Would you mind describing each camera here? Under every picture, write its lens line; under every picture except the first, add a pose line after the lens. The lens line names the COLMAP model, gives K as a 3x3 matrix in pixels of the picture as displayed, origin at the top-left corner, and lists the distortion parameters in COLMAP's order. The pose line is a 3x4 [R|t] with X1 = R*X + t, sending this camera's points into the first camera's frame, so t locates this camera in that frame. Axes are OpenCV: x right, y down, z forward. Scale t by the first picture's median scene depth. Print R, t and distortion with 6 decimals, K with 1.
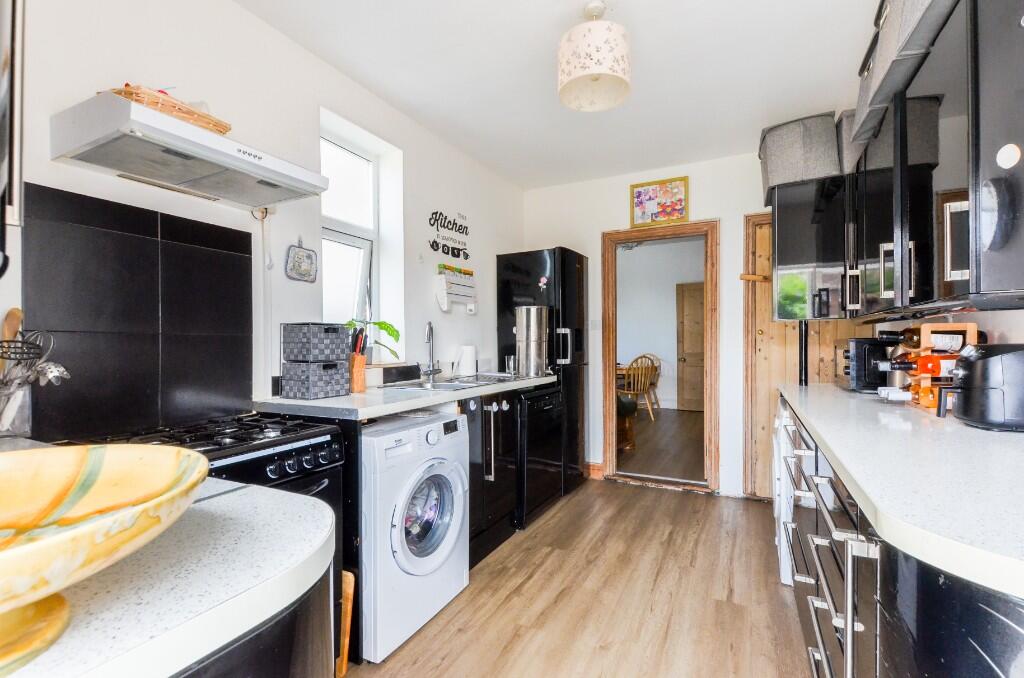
lens RADIAL K [[444.1, 0, 530.1], [0, 444.1, 345.4], [0, 0, 1]] dist [0.000999, -0.002290]
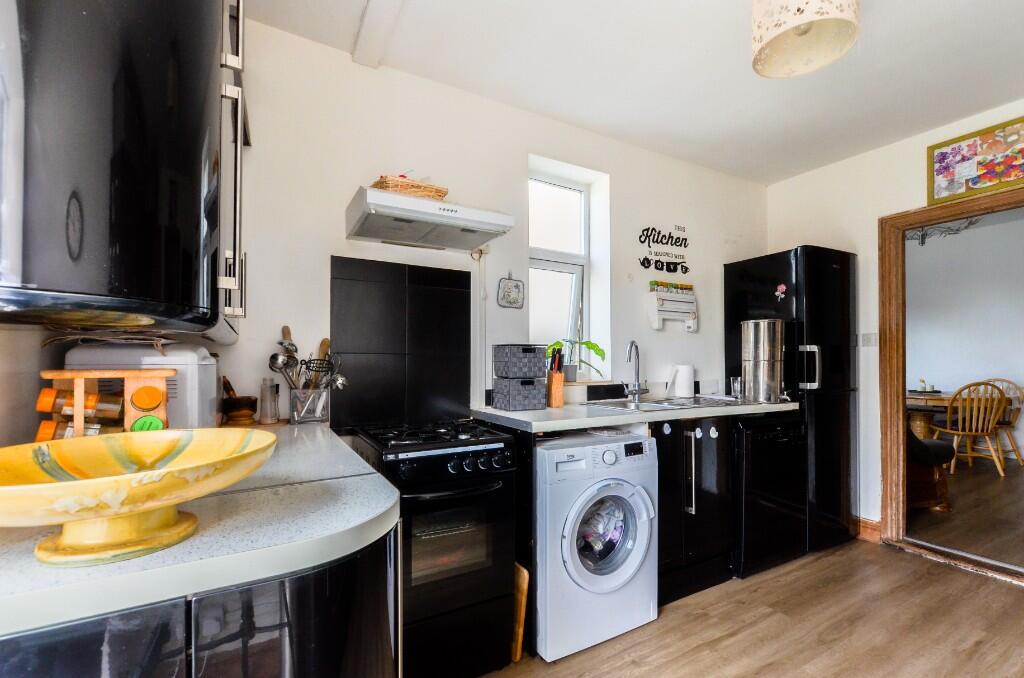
lens RADIAL K [[444.1, 0, 535.4], [0, 444.1, 359.2], [0, 0, 1]] dist [0.000999, -0.002290]
pose [[0.829568, 0.002926, -0.558398, 0.157652], [-0.008389, 0.999939, -0.007223, -0.002959], [0.558343, 0.010676, 0.829542, 0.063131]]
